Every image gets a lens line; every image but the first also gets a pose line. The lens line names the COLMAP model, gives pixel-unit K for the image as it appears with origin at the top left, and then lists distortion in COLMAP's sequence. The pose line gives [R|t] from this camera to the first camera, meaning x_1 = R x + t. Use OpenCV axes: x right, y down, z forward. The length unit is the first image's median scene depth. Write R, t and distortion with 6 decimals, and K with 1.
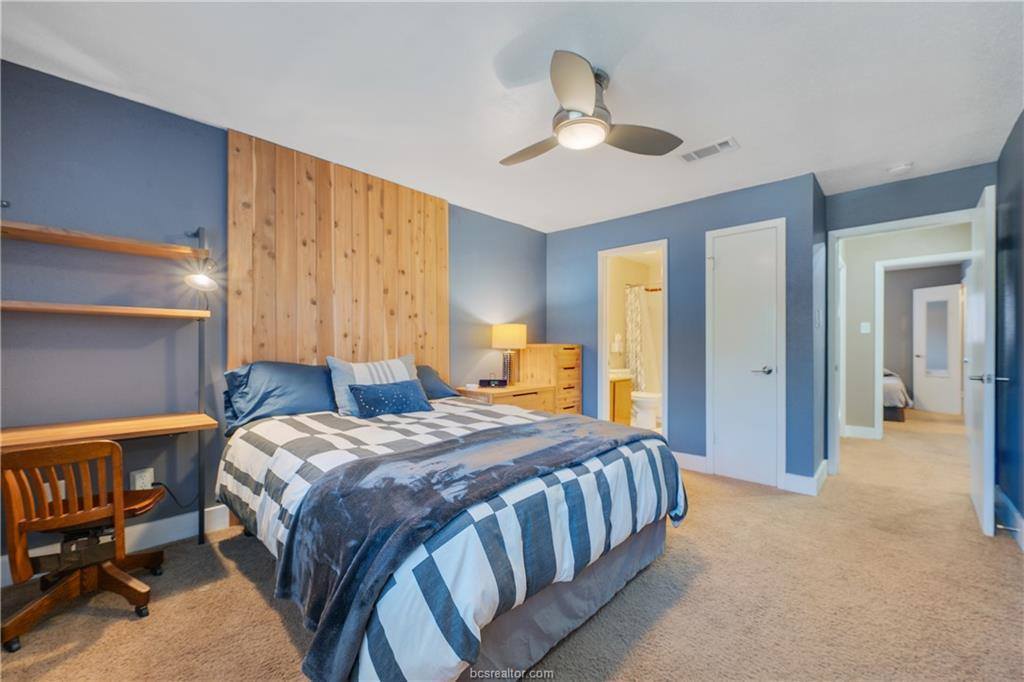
lens RADIAL K [[411.3, 0, 507.5], [0, 411.3, 350.0], [0, 0, 1]] dist [-0.000035, -0.000062]
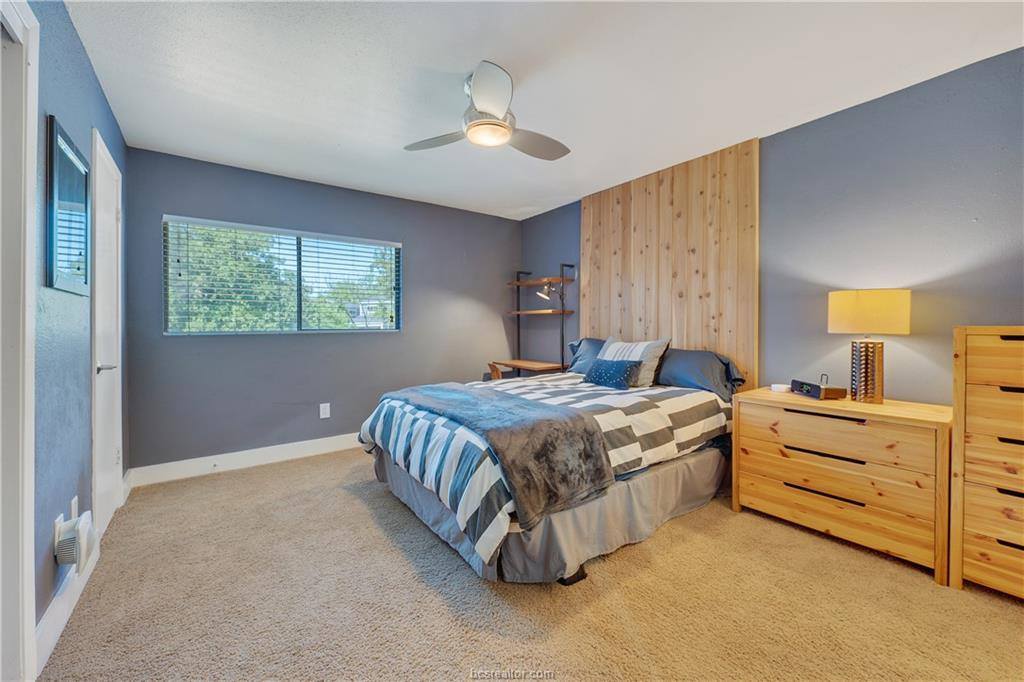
lens RADIAL K [[405.3, 0, 516.6], [0, 405.3, 335.8], [0, 0, 1]] dist [-0.000476, -0.000203]
pose [[-0.168500, 0.023406, -0.985424, 0.767780], [-0.008421, 0.999647, 0.025184, -0.013792], [0.985666, 0.012542, -0.168243, 0.786199]]
